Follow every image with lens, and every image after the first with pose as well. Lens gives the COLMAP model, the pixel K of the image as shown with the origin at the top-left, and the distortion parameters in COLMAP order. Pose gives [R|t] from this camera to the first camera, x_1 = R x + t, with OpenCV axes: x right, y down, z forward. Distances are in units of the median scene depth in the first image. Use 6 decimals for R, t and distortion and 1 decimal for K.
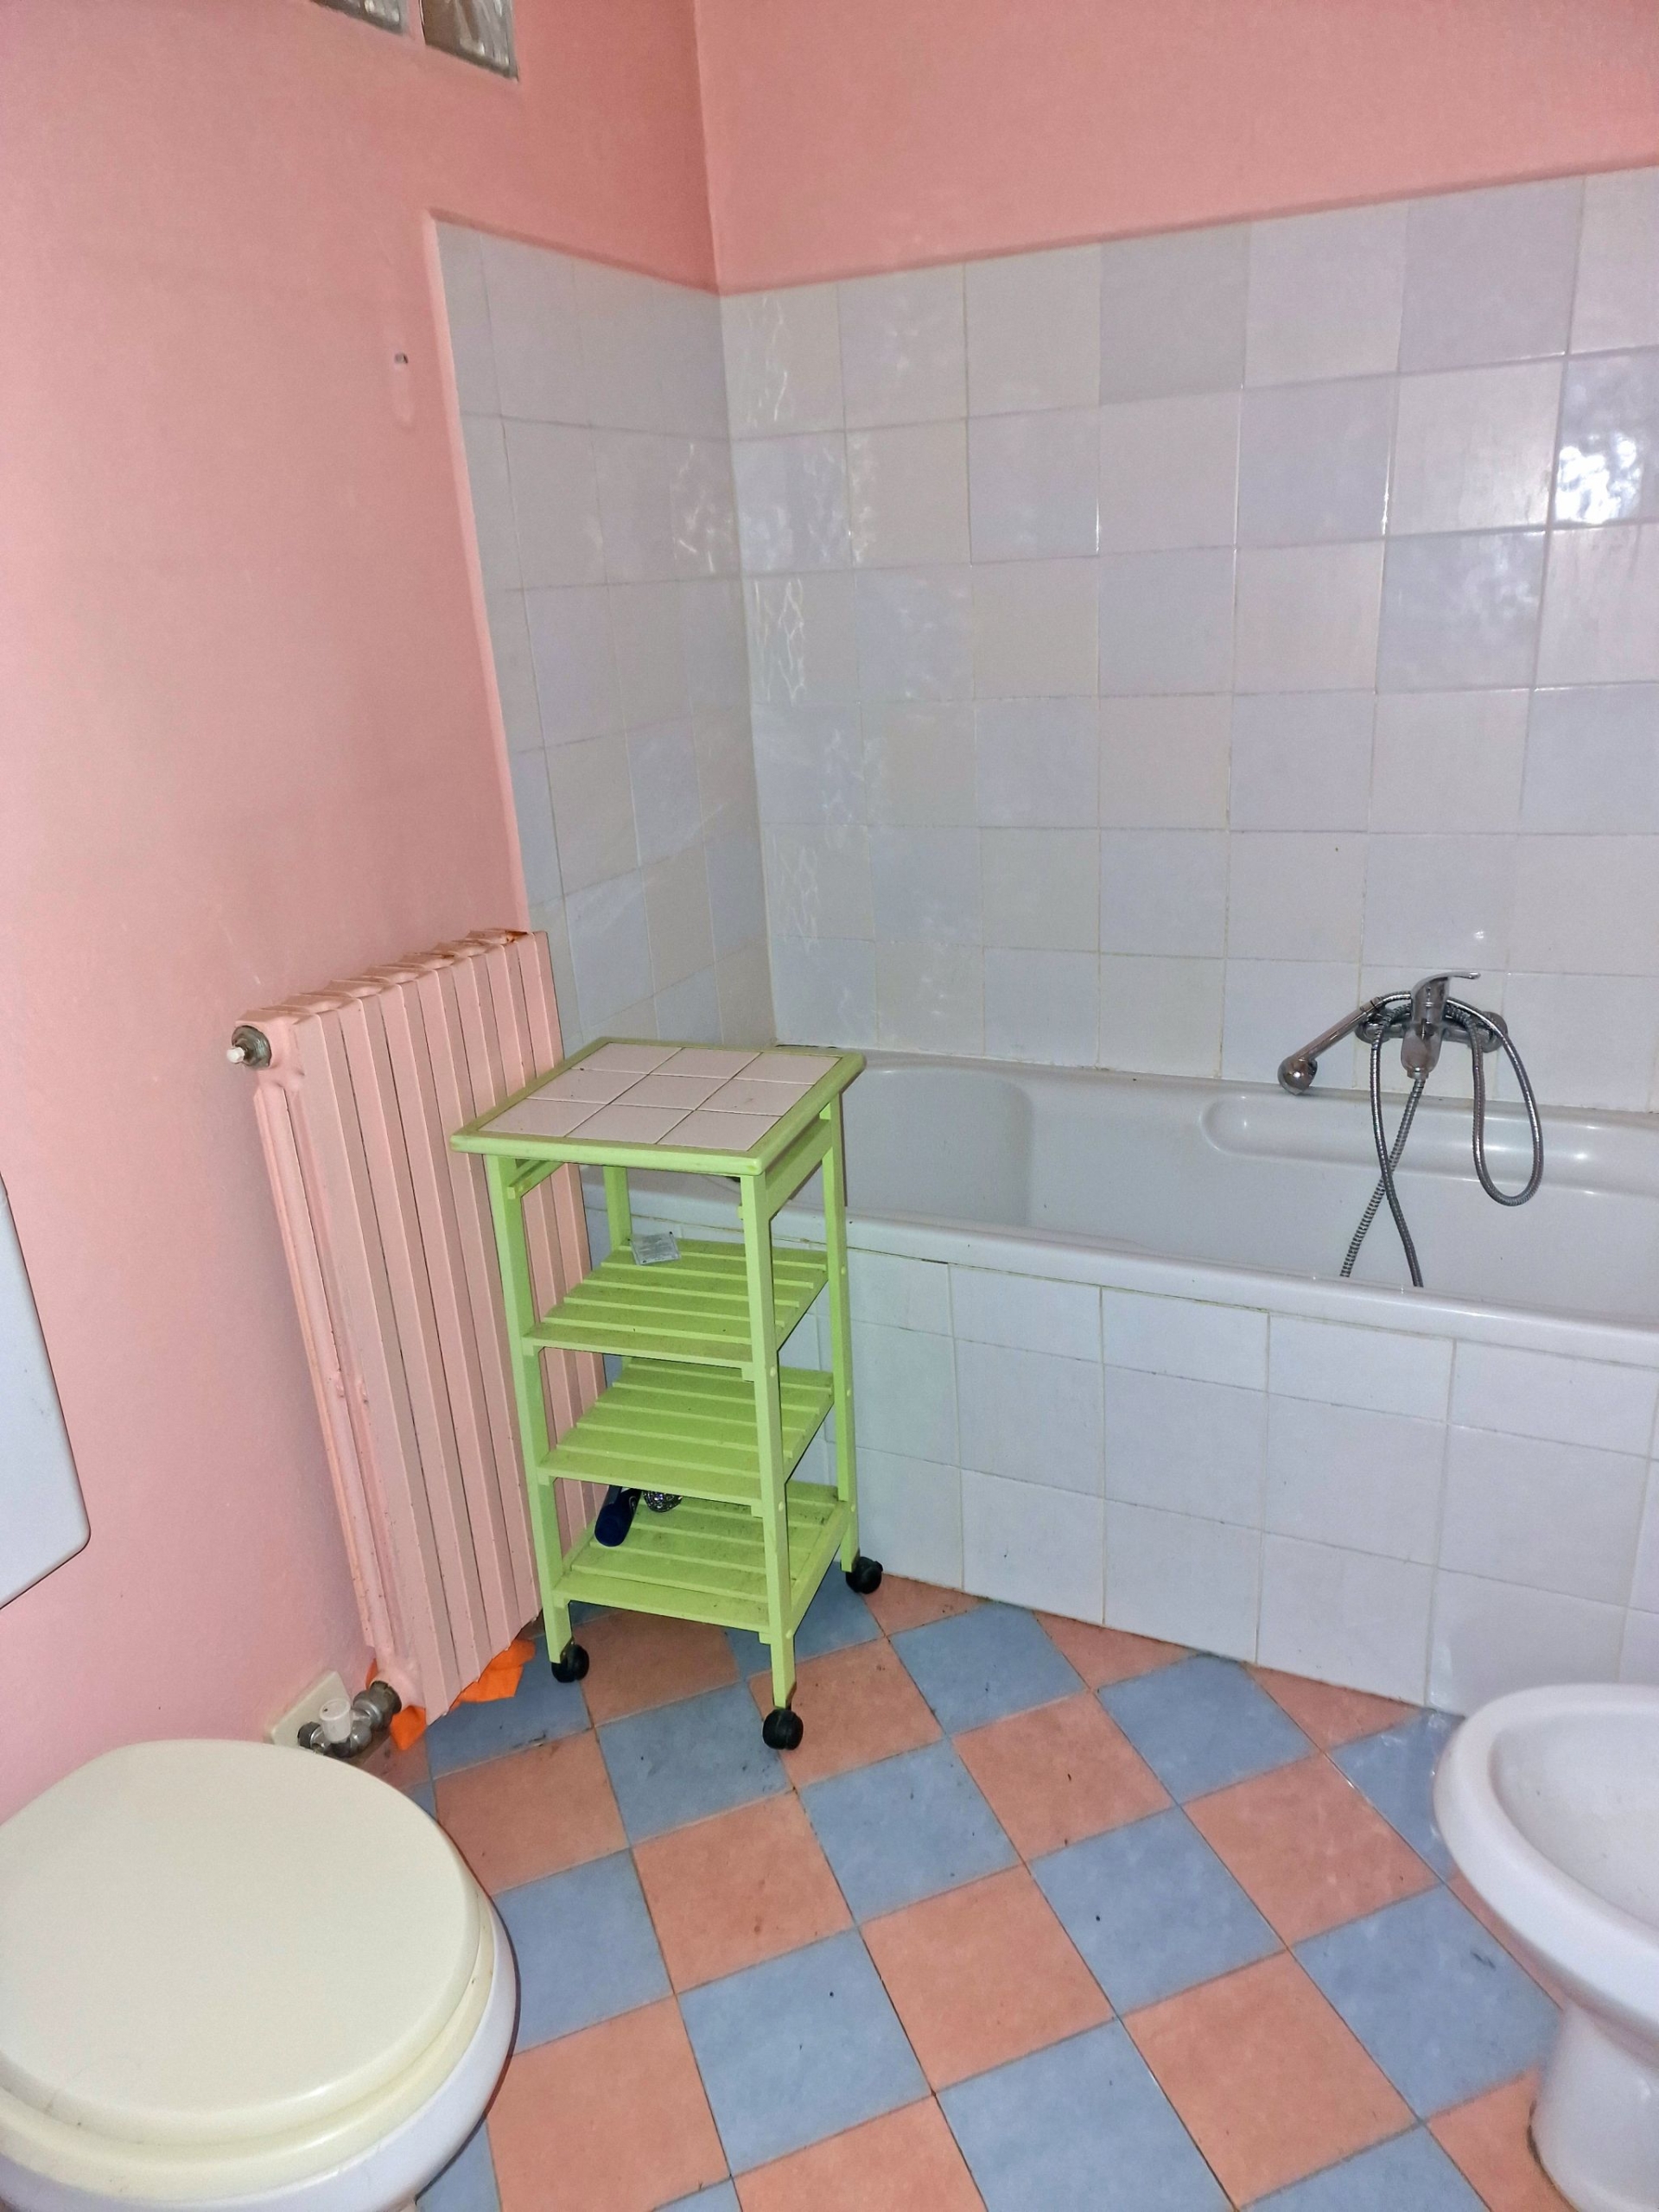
lens RADIAL K [[1496.1, 0, 819.9], [0, 1496.1, 1102.4], [0, 0, 1]] dist [0.066001, -0.054560]
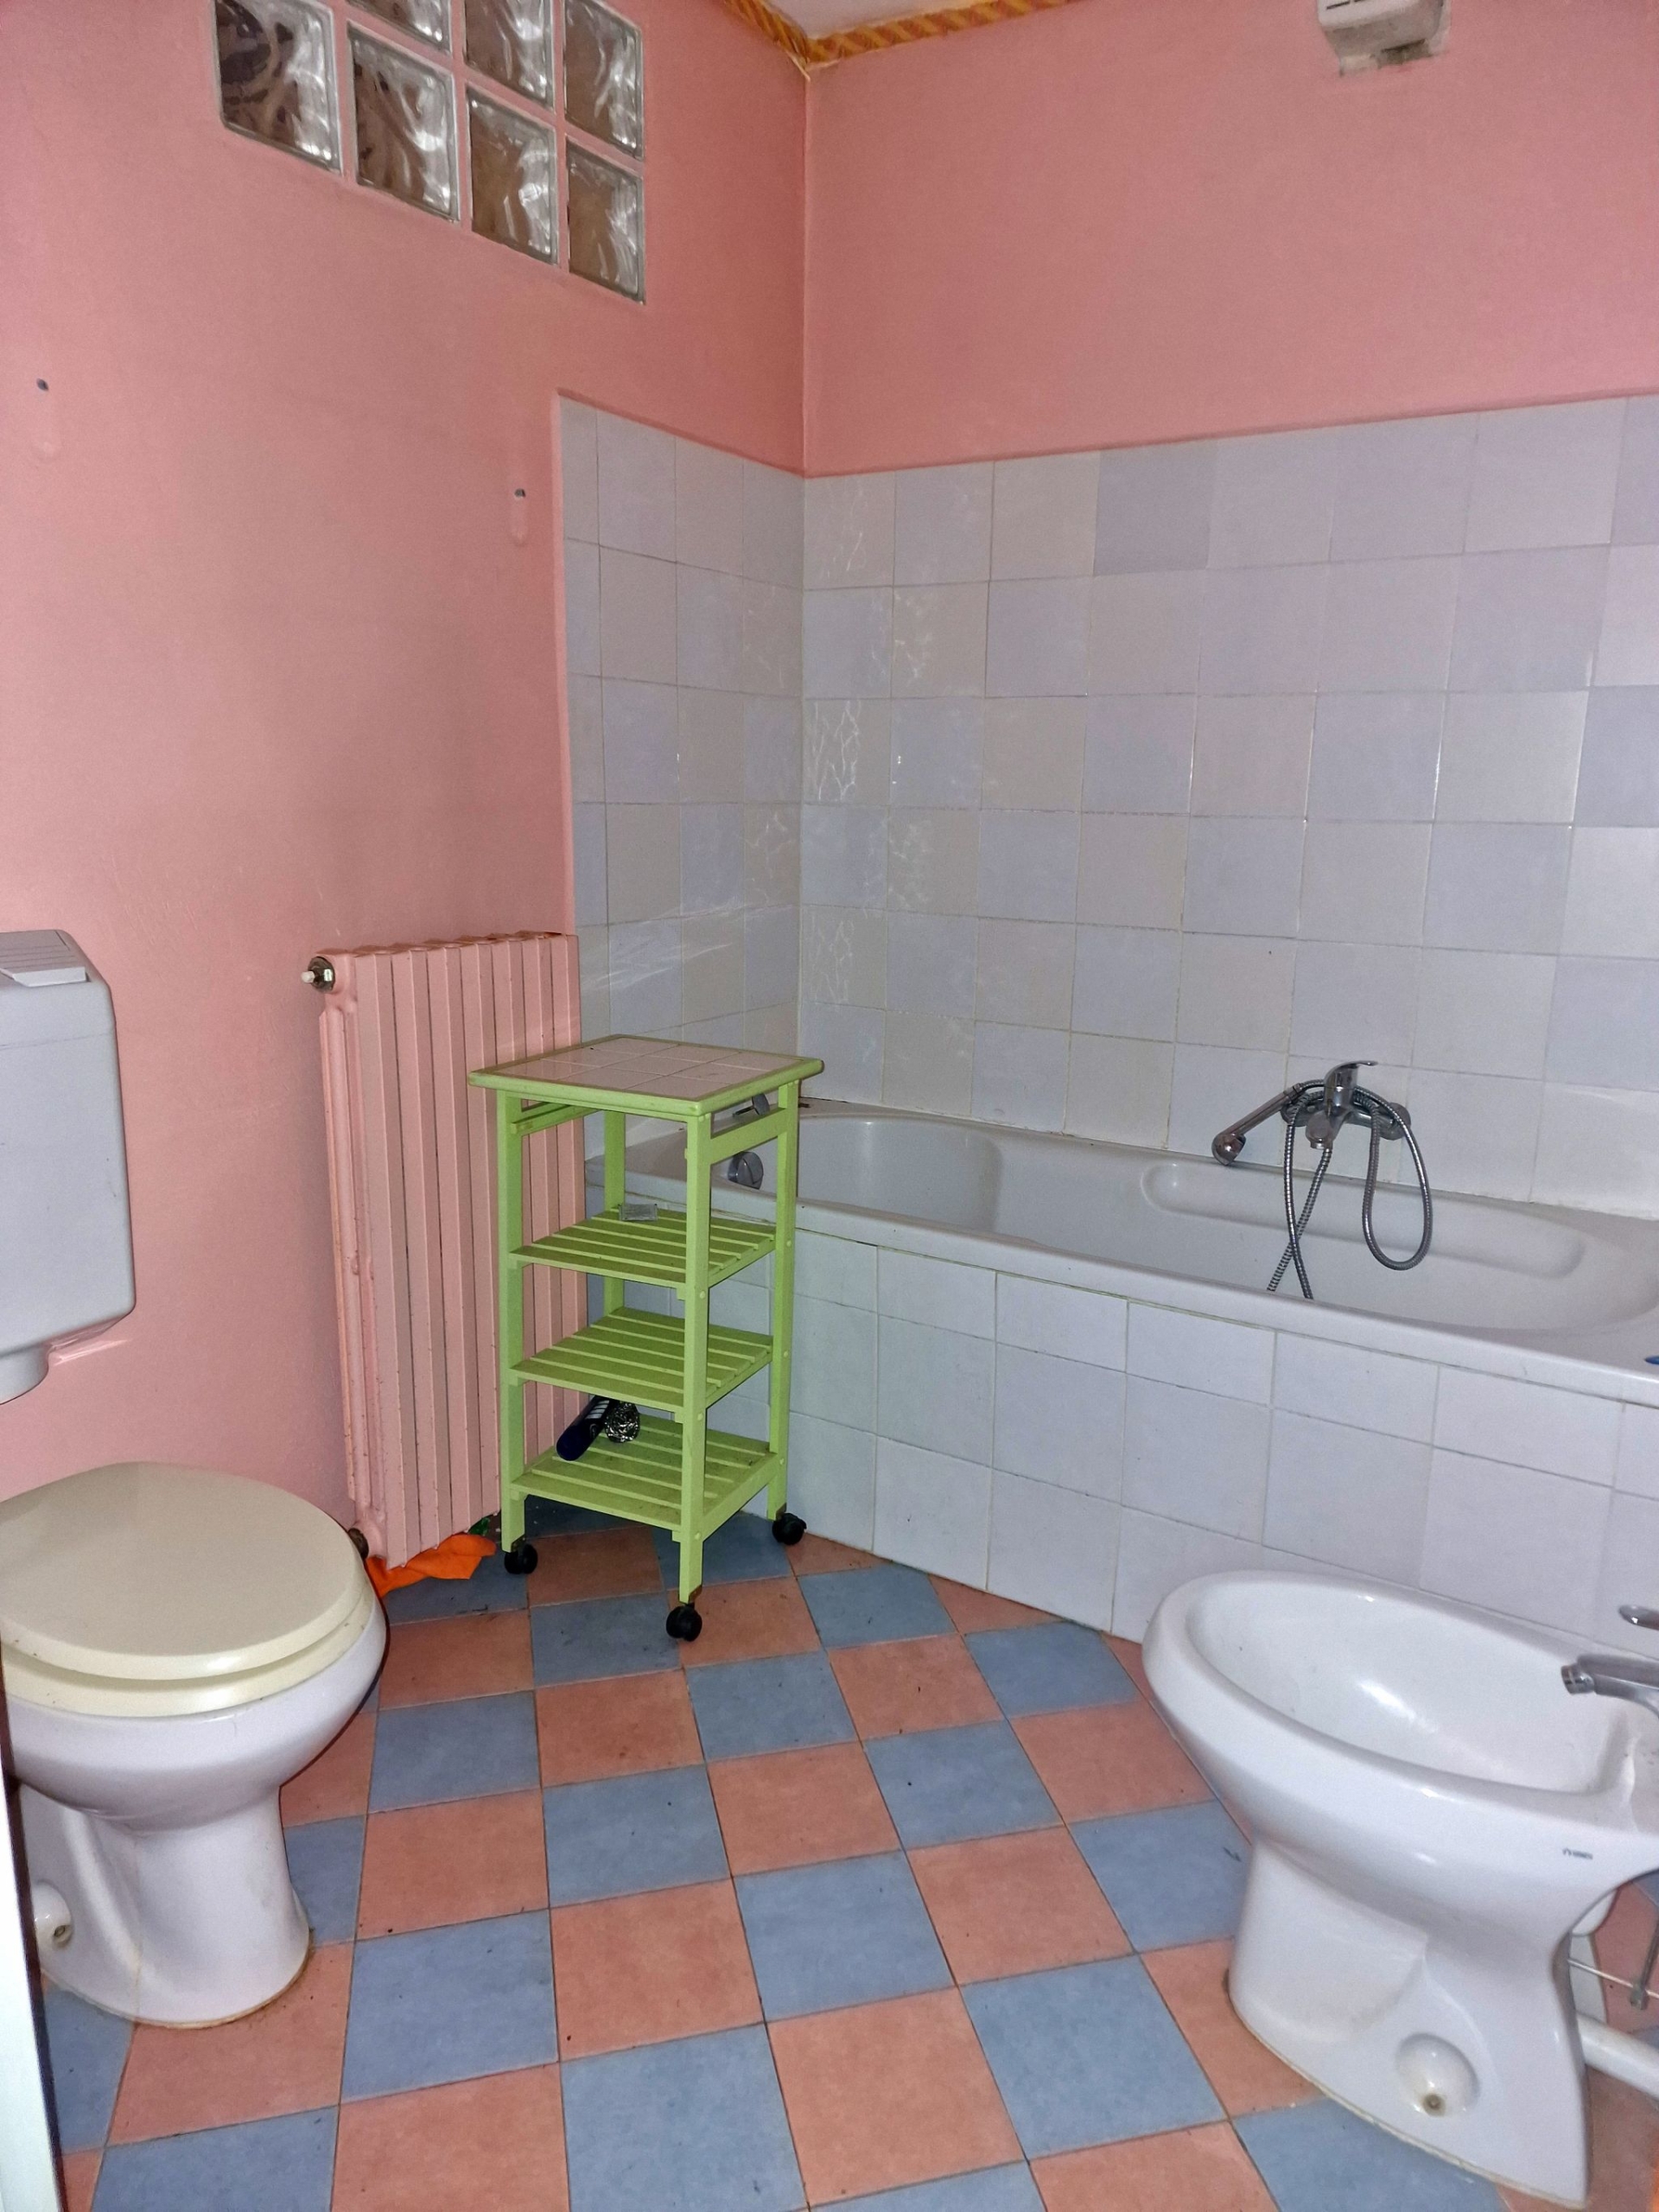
lens RADIAL K [[1496.1, 0, 833.9], [0, 1496.1, 1106.5], [0, 0, 1]] dist [0.066001, -0.054560]
pose [[0.989917, 0.100899, -0.099418, 0.158660], [-0.112808, 0.986034, -0.122519, 0.147731], [0.085668, 0.132499, 0.987474, -0.177973]]
